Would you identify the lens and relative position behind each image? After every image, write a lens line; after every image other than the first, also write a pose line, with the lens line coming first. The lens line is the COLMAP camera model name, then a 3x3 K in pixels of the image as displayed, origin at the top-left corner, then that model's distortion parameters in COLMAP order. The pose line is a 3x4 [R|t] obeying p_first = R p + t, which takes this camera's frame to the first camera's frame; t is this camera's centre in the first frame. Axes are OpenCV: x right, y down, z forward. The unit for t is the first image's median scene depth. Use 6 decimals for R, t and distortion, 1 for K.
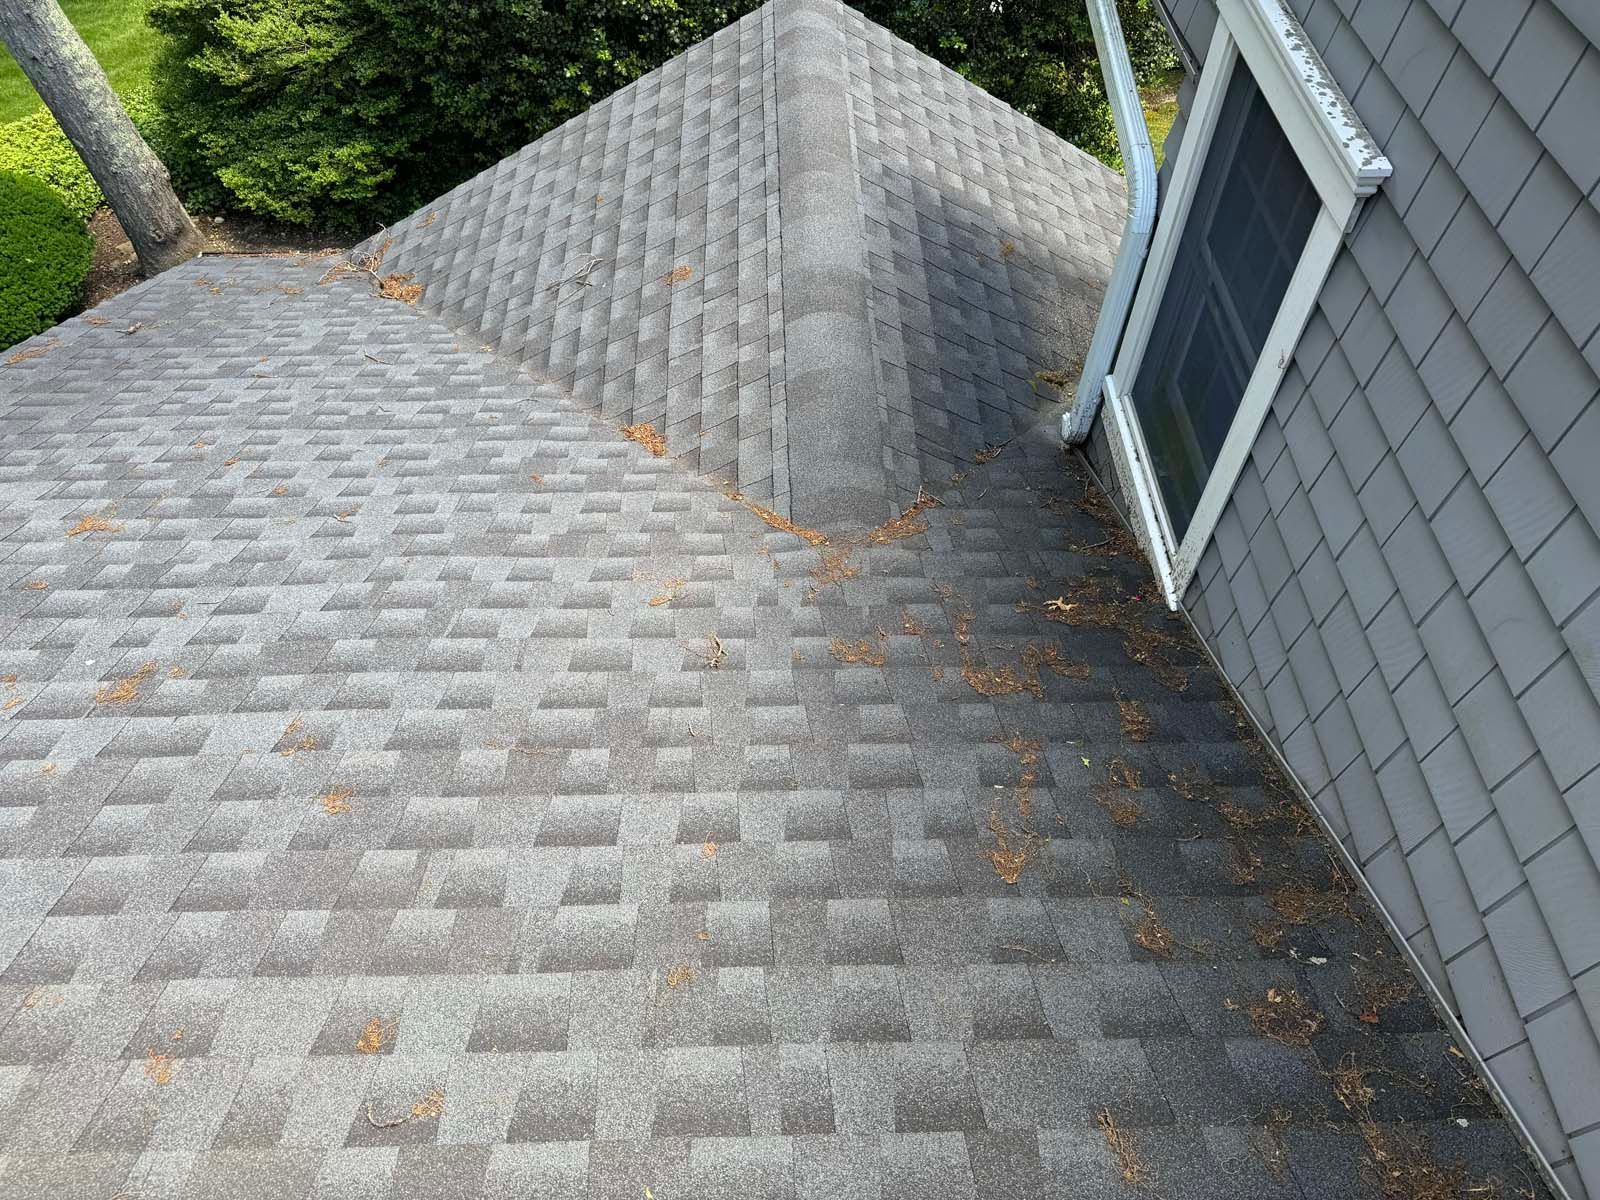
lens RADIAL K [[1109.5, 0, 799.3], [0, 1109.5, 590.1], [0, 0, 1]] dist [0.112583, -0.177174]
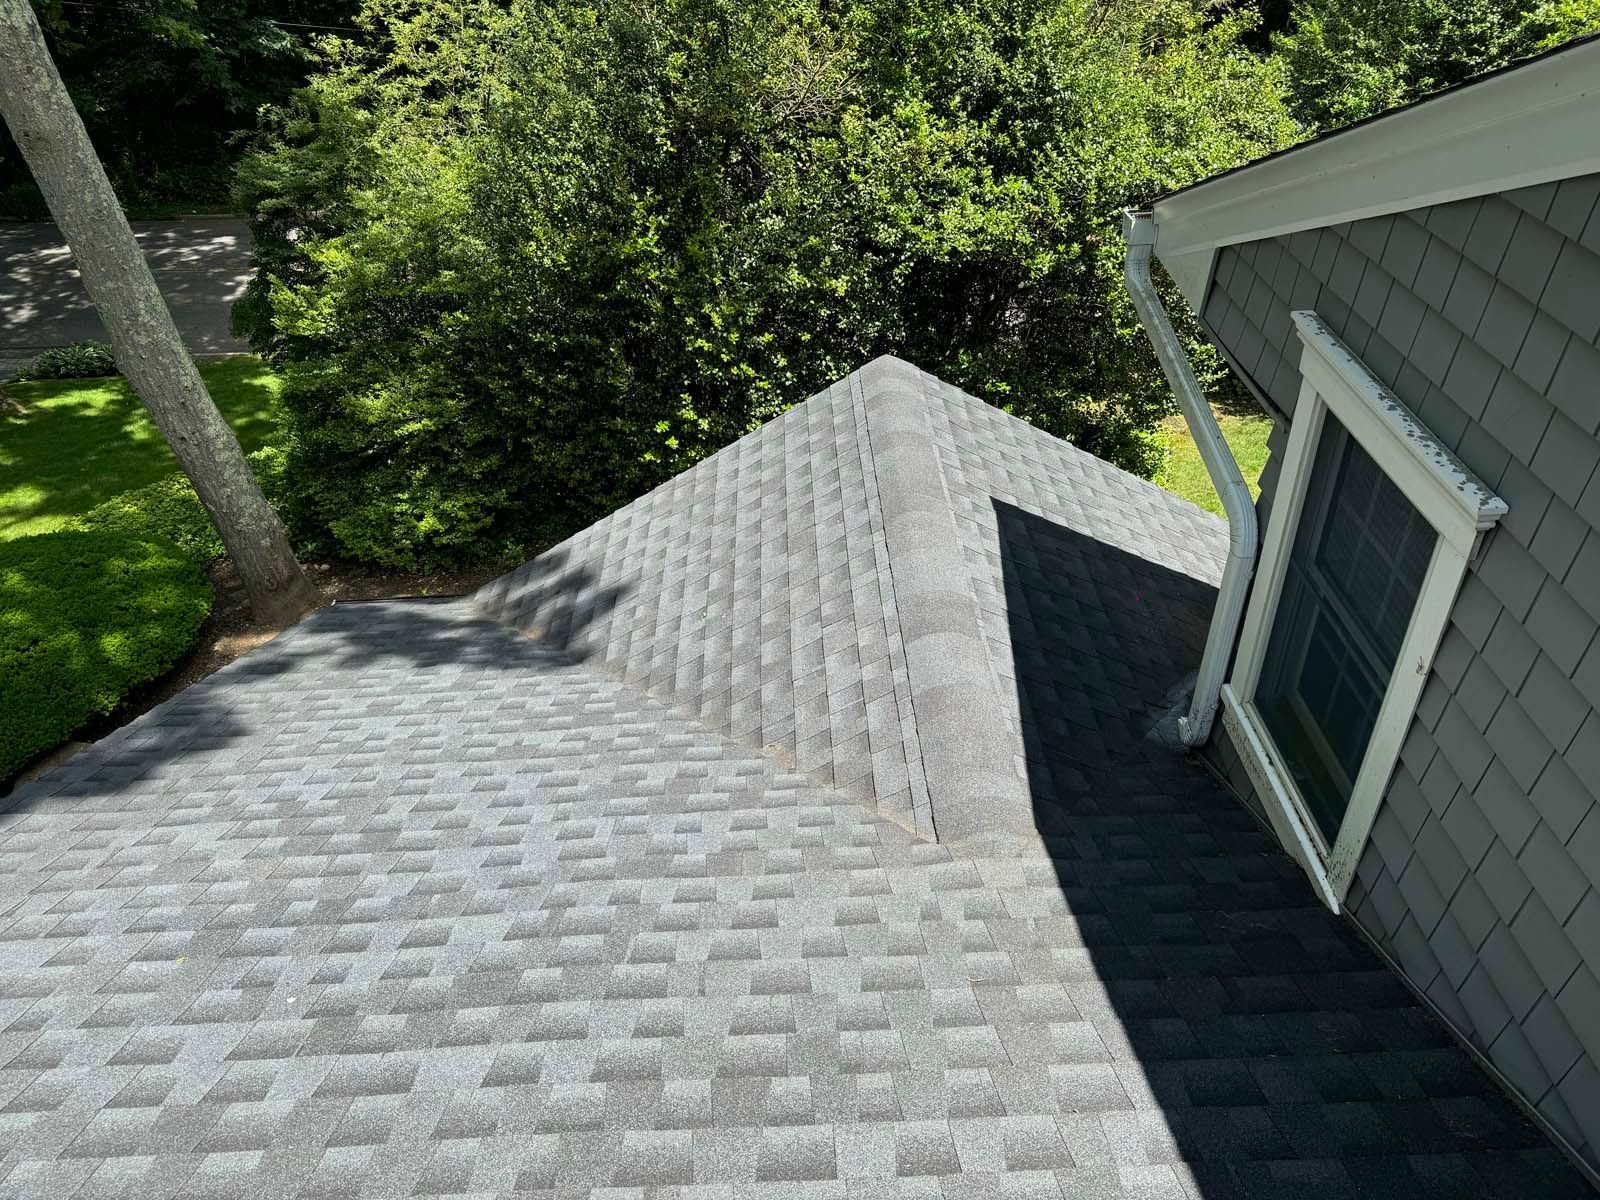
lens RADIAL K [[1121.6, 0, 803.0], [0, 1121.6, 595.1], [0, 0, 1]] dist [0.047621, -0.063490]
pose [[0.998801, -0.040209, -0.027937, -0.107097], [0.031408, 0.963892, -0.264434, -0.004650], [0.037561, 0.263239, 0.963999, -0.074840]]
